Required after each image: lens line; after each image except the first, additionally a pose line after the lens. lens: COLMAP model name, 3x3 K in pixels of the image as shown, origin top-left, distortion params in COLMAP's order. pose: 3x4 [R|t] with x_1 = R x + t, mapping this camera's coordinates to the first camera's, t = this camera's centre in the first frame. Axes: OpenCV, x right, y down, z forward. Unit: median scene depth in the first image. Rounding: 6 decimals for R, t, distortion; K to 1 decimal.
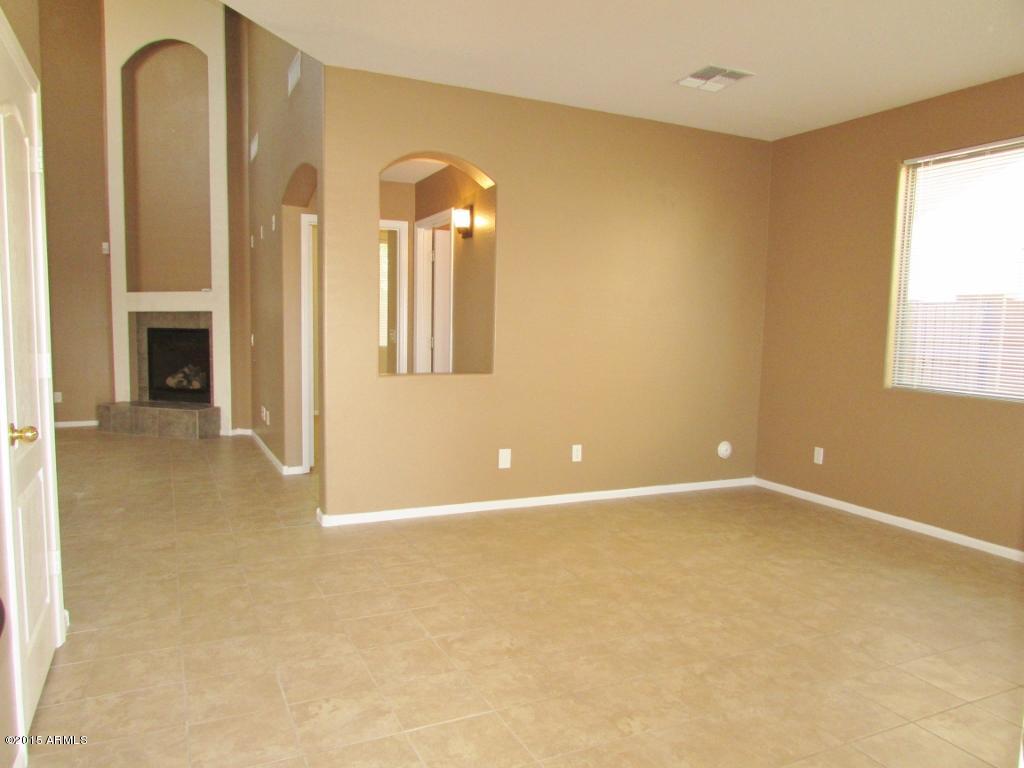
lens RADIAL K [[727.6, 0, 516.0], [0, 727.6, 376.7], [0, 0, 1]] dist [-0.026610, 0.010404]
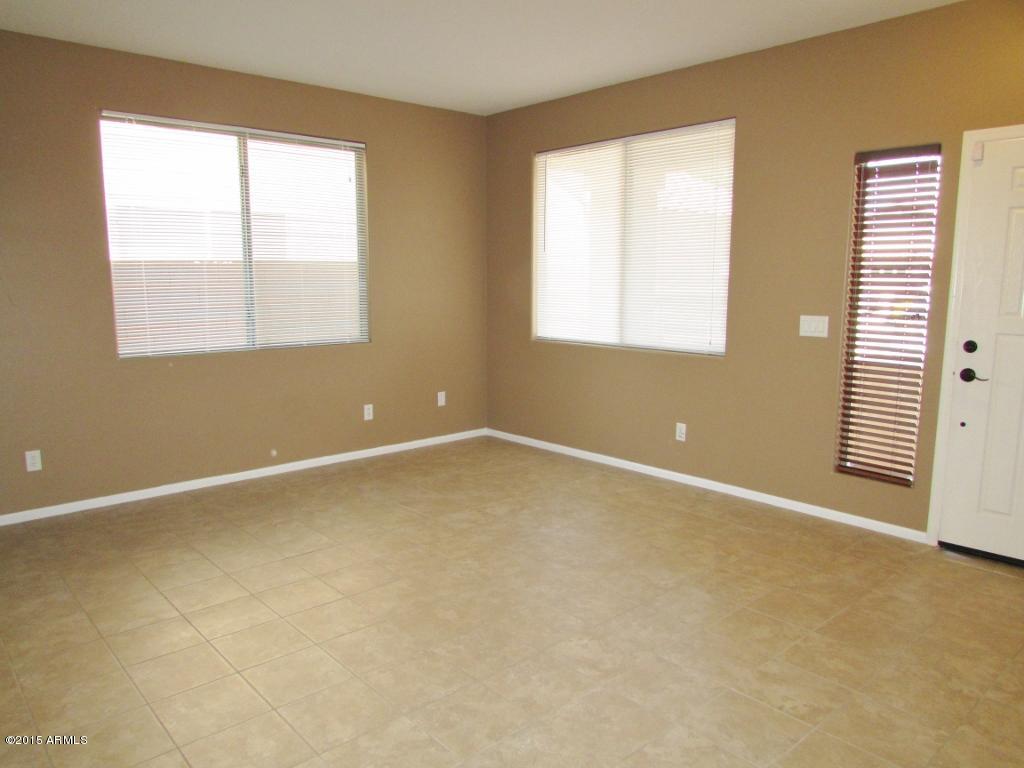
lens RADIAL K [[727.6, 0, 509.4], [0, 727.6, 382.1], [0, 0, 1]] dist [-0.026610, 0.010404]
pose [[-0.261634, -0.165614, 0.950852, -0.730496], [0.071571, 0.979127, 0.190232, -0.141980], [-0.962510, 0.117825, -0.244319, 1.099547]]
